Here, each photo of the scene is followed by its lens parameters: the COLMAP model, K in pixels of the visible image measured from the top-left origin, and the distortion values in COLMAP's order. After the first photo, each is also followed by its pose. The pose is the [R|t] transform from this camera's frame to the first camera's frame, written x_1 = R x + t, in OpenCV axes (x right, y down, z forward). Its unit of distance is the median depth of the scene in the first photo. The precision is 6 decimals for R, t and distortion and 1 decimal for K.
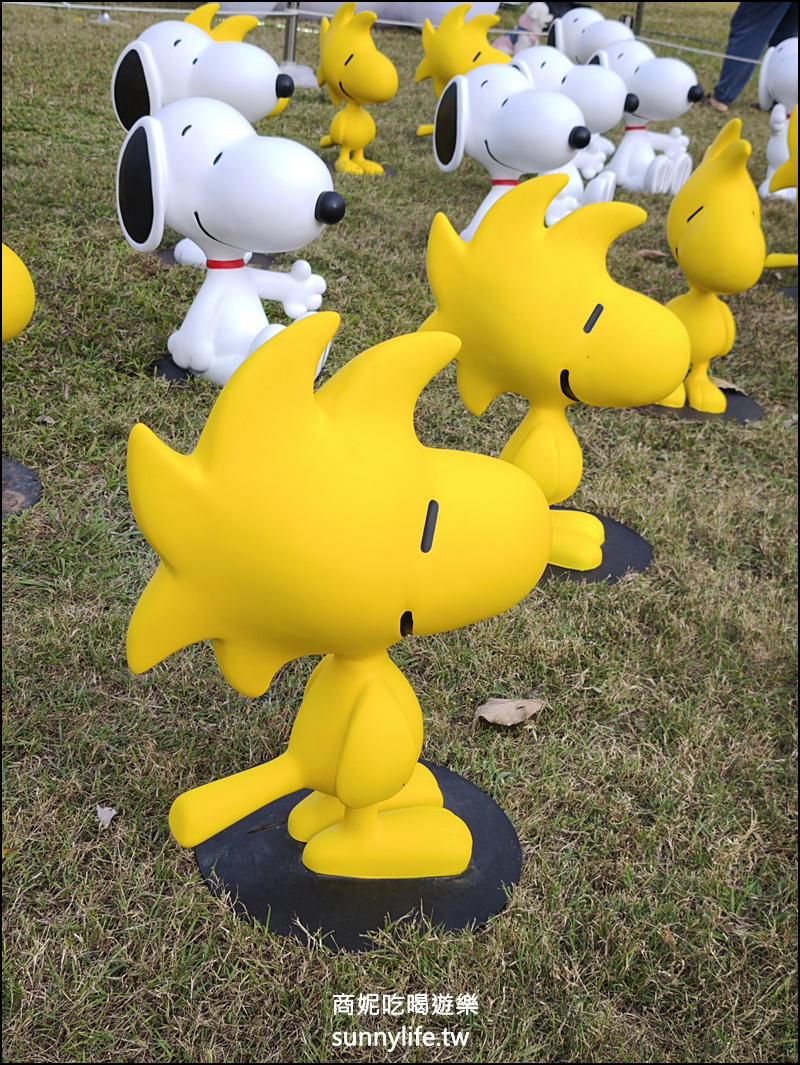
lens RADIAL K [[1485.8, 0, 400.0], [0, 1485.8, 532.5], [0, 0, 1]] dist [0.210727, -0.738857]
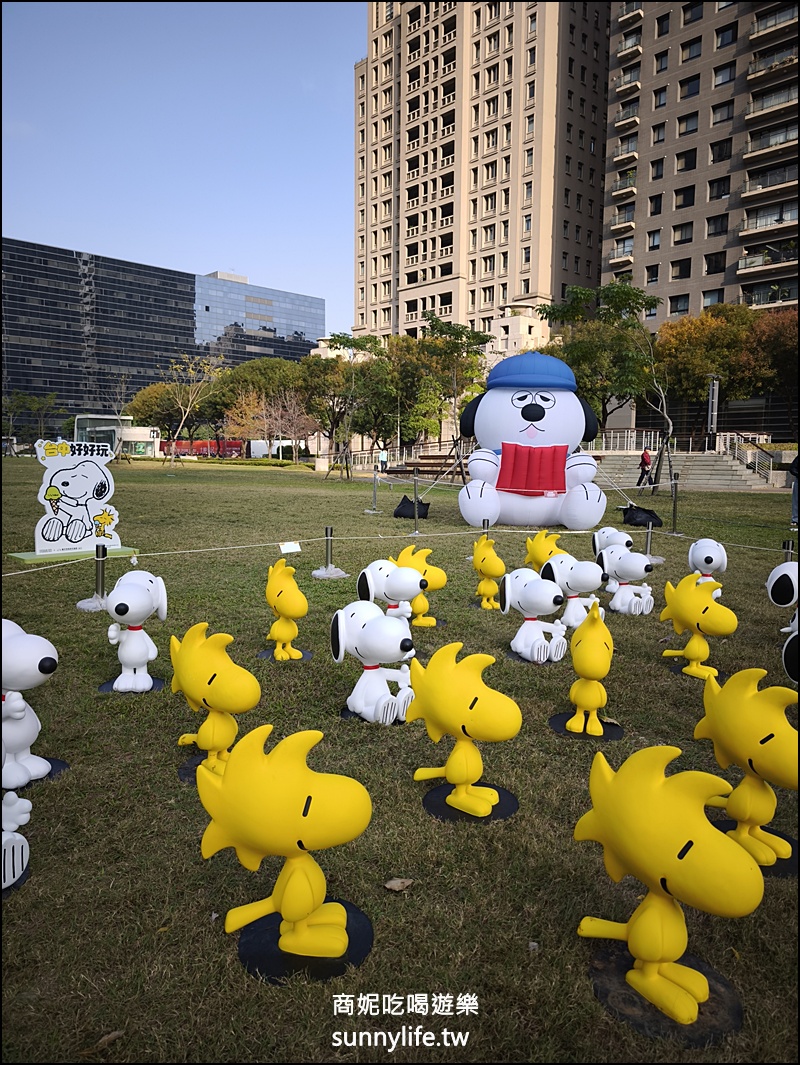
lens RADIAL K [[774.0, 0, 400.0], [0, 774.0, 532.5], [0, 0, 1]] dist [0.039572, -0.002877]
pose [[0.951712, -0.057163, -0.301624, 0.475409], [-0.029334, 0.961083, -0.274697, -0.073491], [0.305588, 0.270280, 0.912998, -0.262130]]
